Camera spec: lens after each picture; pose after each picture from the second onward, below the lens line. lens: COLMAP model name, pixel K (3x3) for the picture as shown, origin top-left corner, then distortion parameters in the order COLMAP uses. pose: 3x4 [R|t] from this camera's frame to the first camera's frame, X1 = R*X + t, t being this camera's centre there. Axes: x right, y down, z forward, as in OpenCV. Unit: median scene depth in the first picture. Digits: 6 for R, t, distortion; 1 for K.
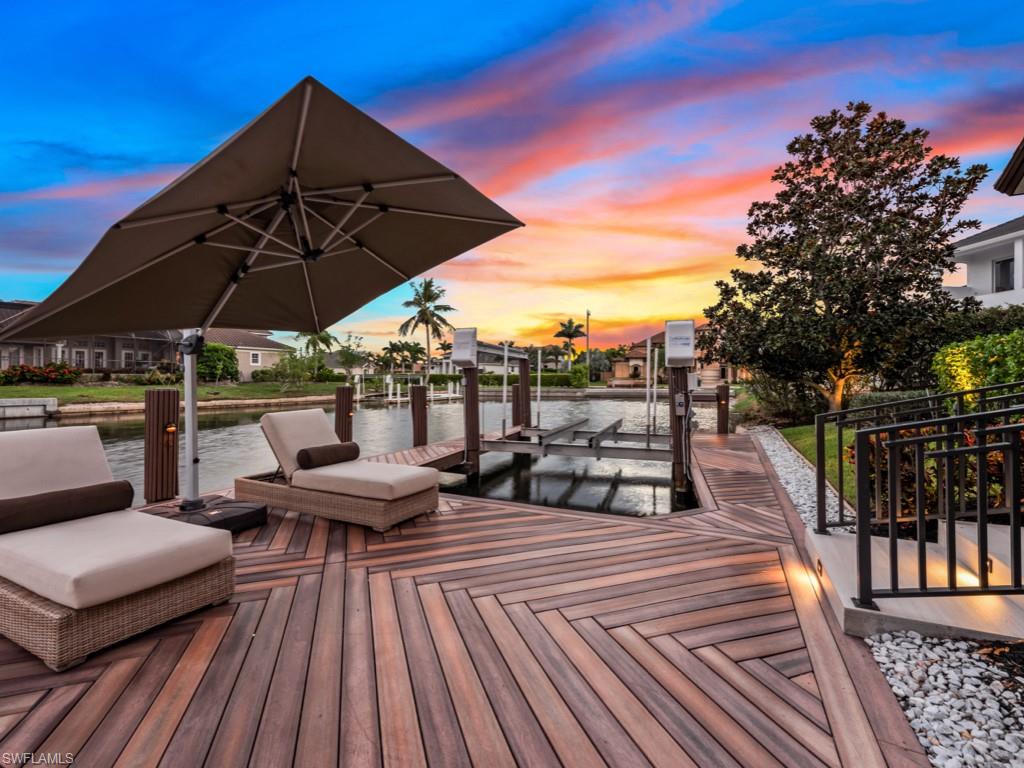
lens RADIAL K [[447.5, 0, 512.0], [0, 447.5, 384.0], [0, 0, 1]] dist [0.012341, 0.000233]
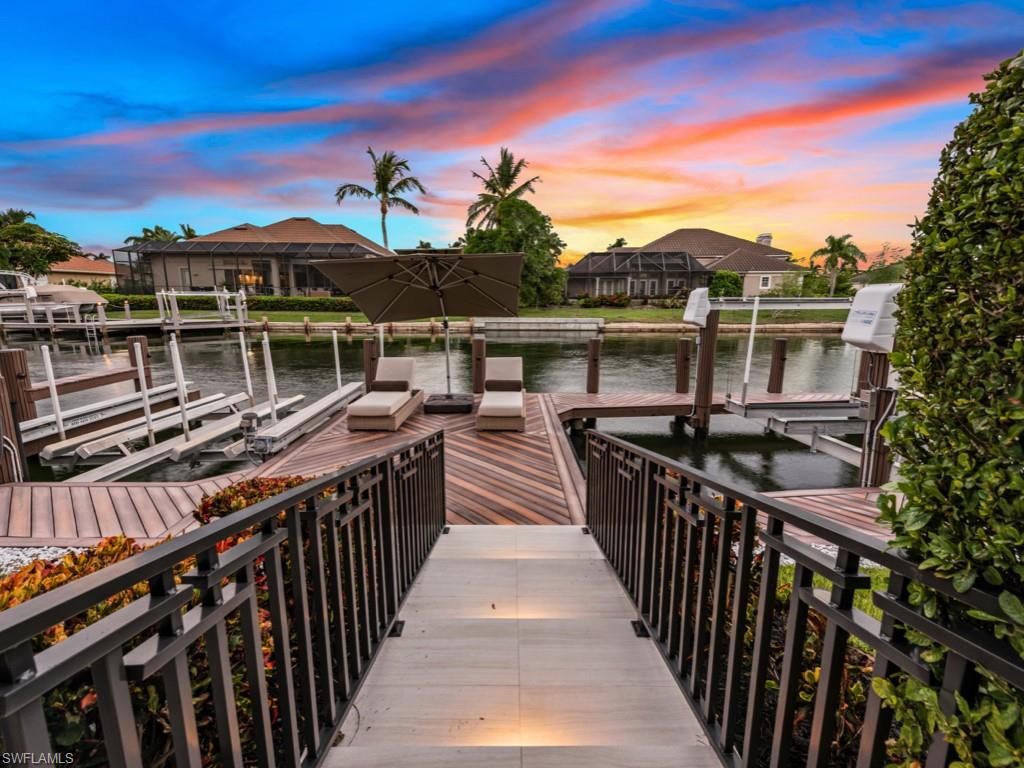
lens RADIAL K [[447.5, 0, 512.0], [0, 447.5, 384.0], [0, 0, 1]] dist [0.012341, 0.000233]
pose [[0.422941, 0.177301, -0.888642, 0.146211], [-0.007187, 0.981297, 0.192367, -0.024083], [0.906129, -0.074973, 0.416305, 0.040439]]
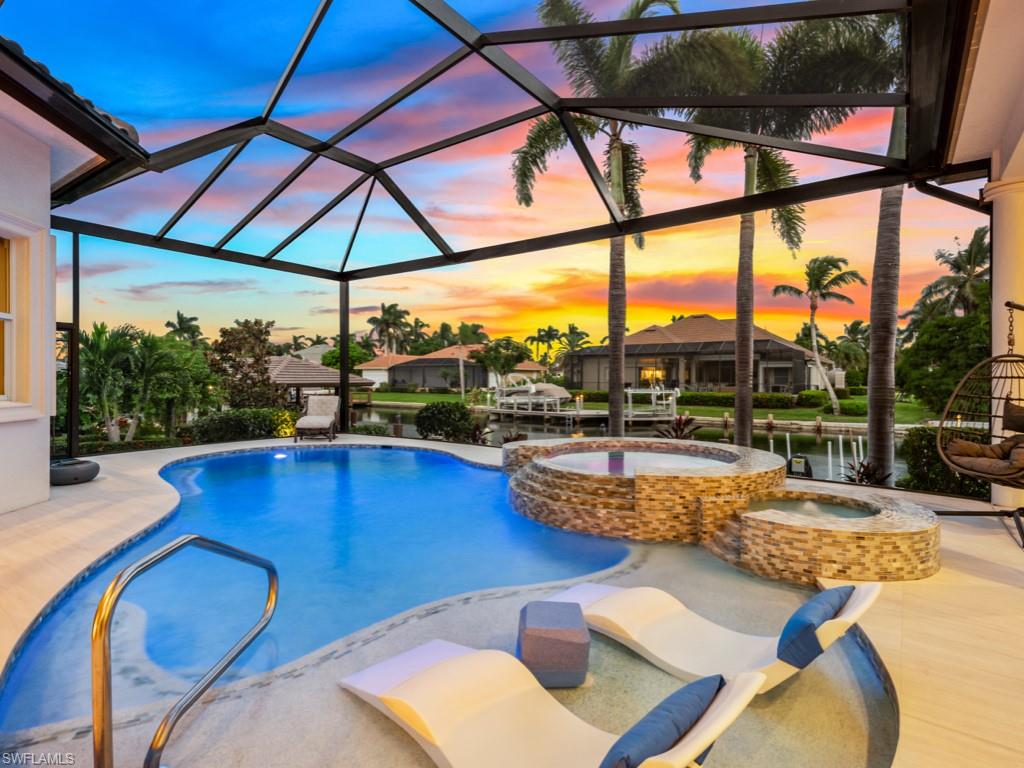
lens RADIAL K [[546.8, 0, 512.0], [0, 546.8, 384.0], [0, 0, 1]] dist [0.033140, -0.000003]
pose [[-0.189775, 0.005897, -0.981810, 0.342343], [-0.010468, 0.999913, 0.008029, -0.043200], [0.981772, 0.011801, -0.189697, -0.161792]]
